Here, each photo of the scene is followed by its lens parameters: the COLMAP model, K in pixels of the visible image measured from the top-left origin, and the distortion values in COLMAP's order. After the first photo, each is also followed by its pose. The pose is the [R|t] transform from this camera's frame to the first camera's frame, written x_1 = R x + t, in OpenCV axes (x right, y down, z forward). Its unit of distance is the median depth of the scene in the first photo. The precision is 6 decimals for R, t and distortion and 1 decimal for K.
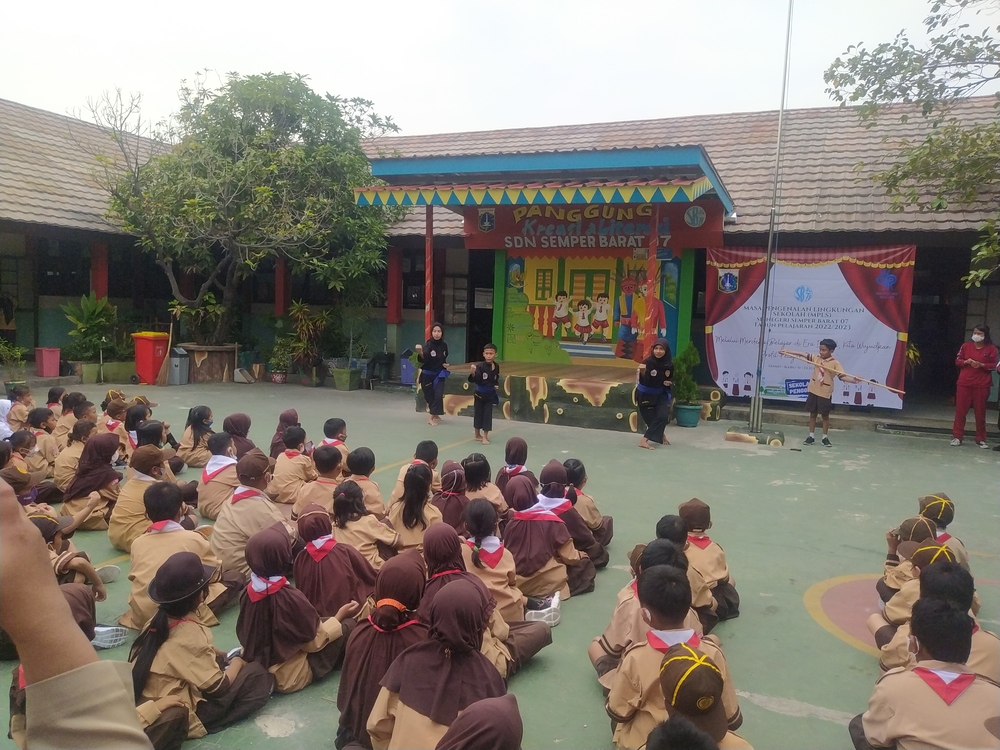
lens RADIAL K [[740.1, 0, 501.3], [0, 740.1, 377.2], [0, 0, 1]] dist [0.111901, -0.181611]
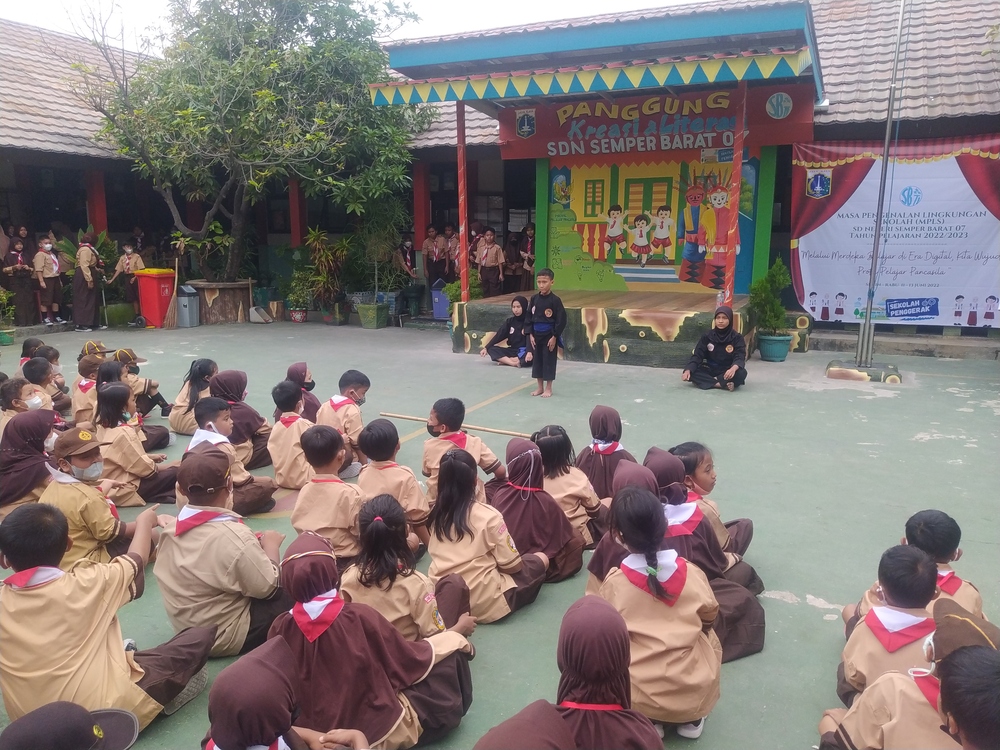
lens RADIAL K [[740.1, 0, 501.3], [0, 740.1, 377.2], [0, 0, 1]] dist [0.111901, -0.181611]
pose [[0.998735, -0.026707, -0.042594, -0.019395], [0.030723, 0.994850, 0.096587, -0.005421], [0.039796, -0.097773, 0.994413, 0.118008]]
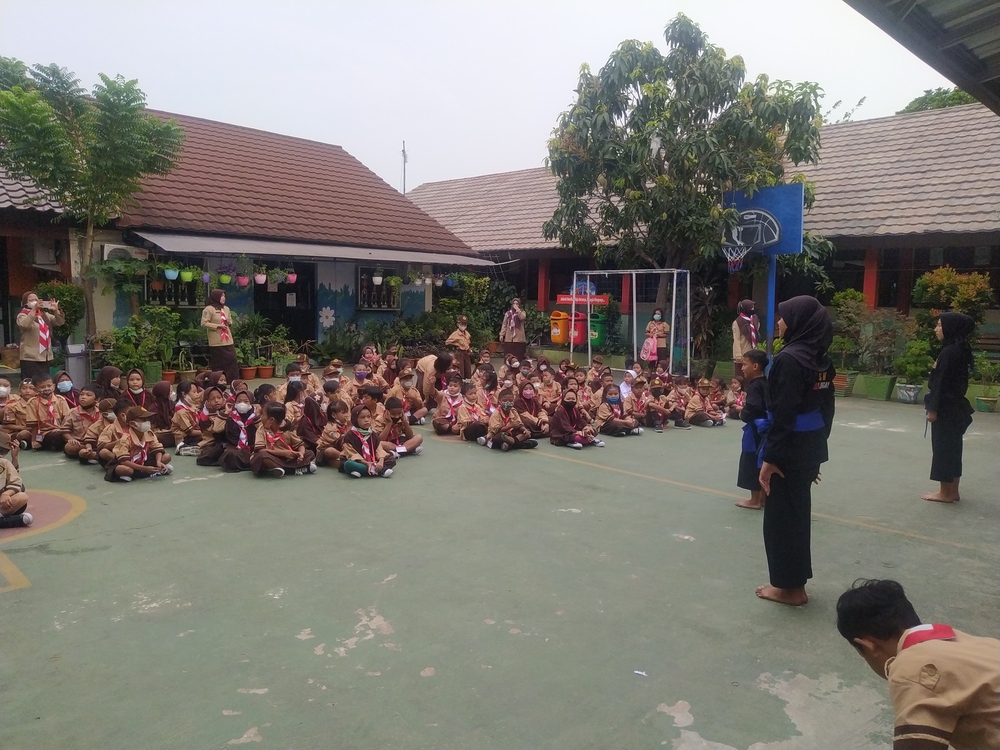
lens RADIAL K [[750.8, 0, 500.0], [0, 750.8, 375.0], [0, 0, 1]] dist [0.110046, -0.179663]
pose [[-0.365045, 0.049346, -0.929681, 0.438917], [-0.117611, 0.988150, 0.098630, -0.041797], [0.923531, 0.145345, -0.354915, 0.683716]]
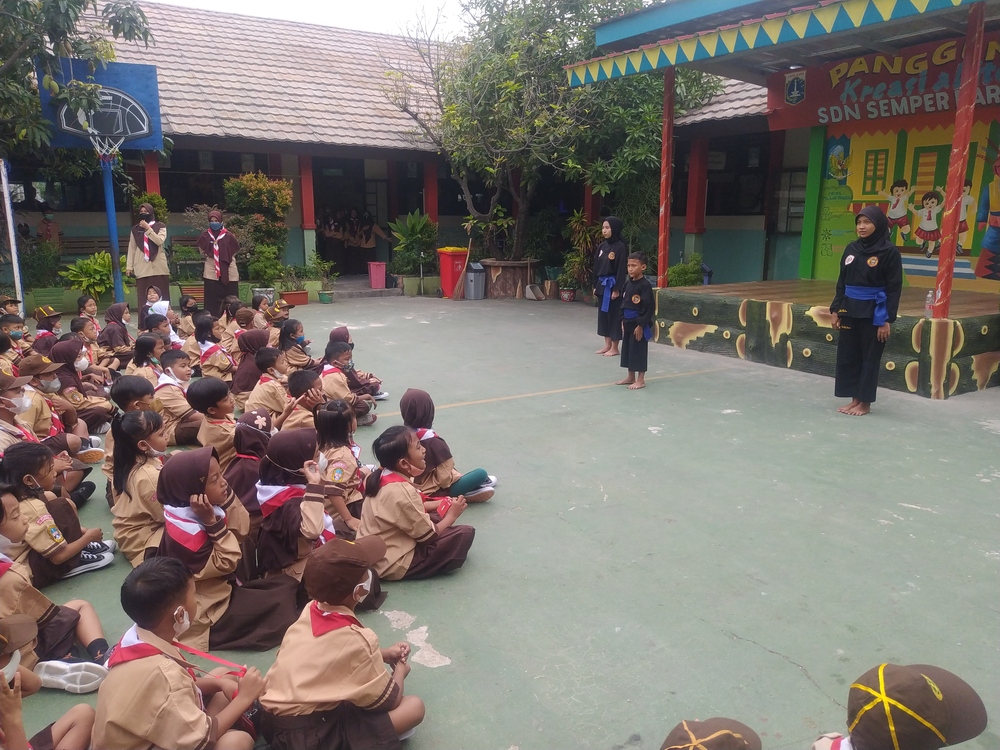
lens RADIAL K [[744.4, 0, 505.0], [0, 744.4, 370.9], [0, 0, 1]] dist [0.112291, -0.188162]
pose [[0.819543, 0.085433, -0.566613, 0.199087], [-0.028967, 0.993736, 0.107936, -0.004221], [0.572285, -0.072046, 0.816884, 0.200570]]
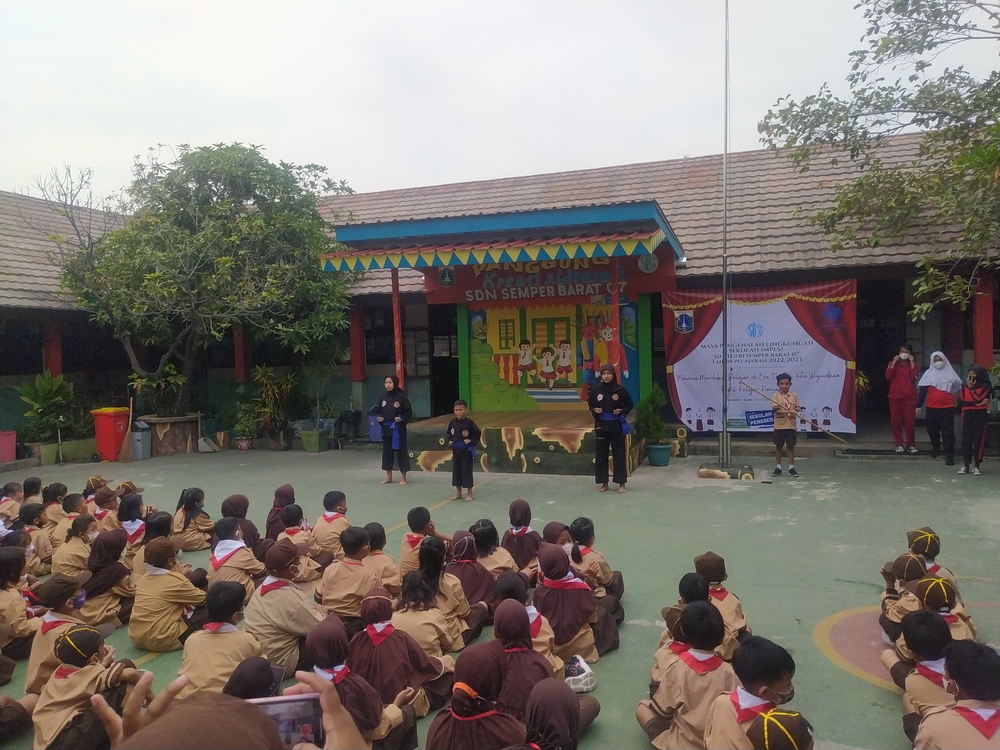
lens RADIAL K [[740.1, 0, 501.3], [0, 740.1, 377.2], [0, 0, 1]] dist [0.111901, -0.181611]
pose [[0.995209, -0.065926, 0.072201, -0.028656], [0.069615, 0.996329, -0.049824, -0.016130], [-0.068651, 0.054612, 0.996145, -0.015263]]
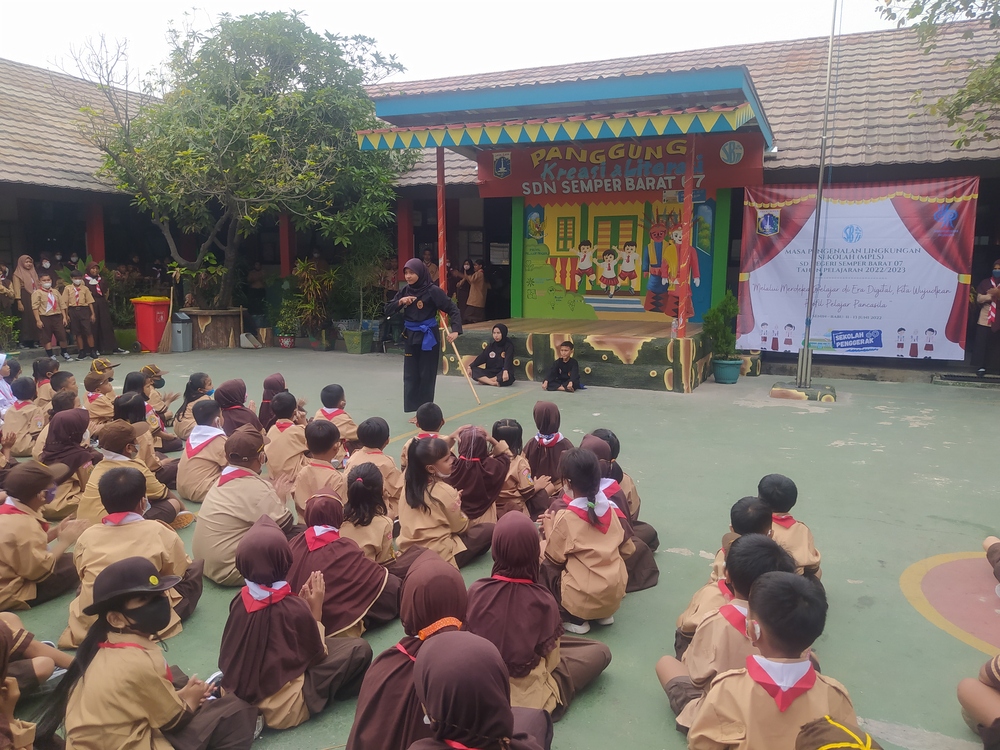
lens RADIAL K [[750.8, 0, 500.0], [0, 750.8, 375.0], [0, 0, 1]] dist [0.110046, -0.179663]
pose [[0.999382, -0.024286, -0.025410, -0.005030], [0.025513, 0.998468, 0.049099, 0.002579], [0.024178, -0.049717, 0.998471, 0.050275]]
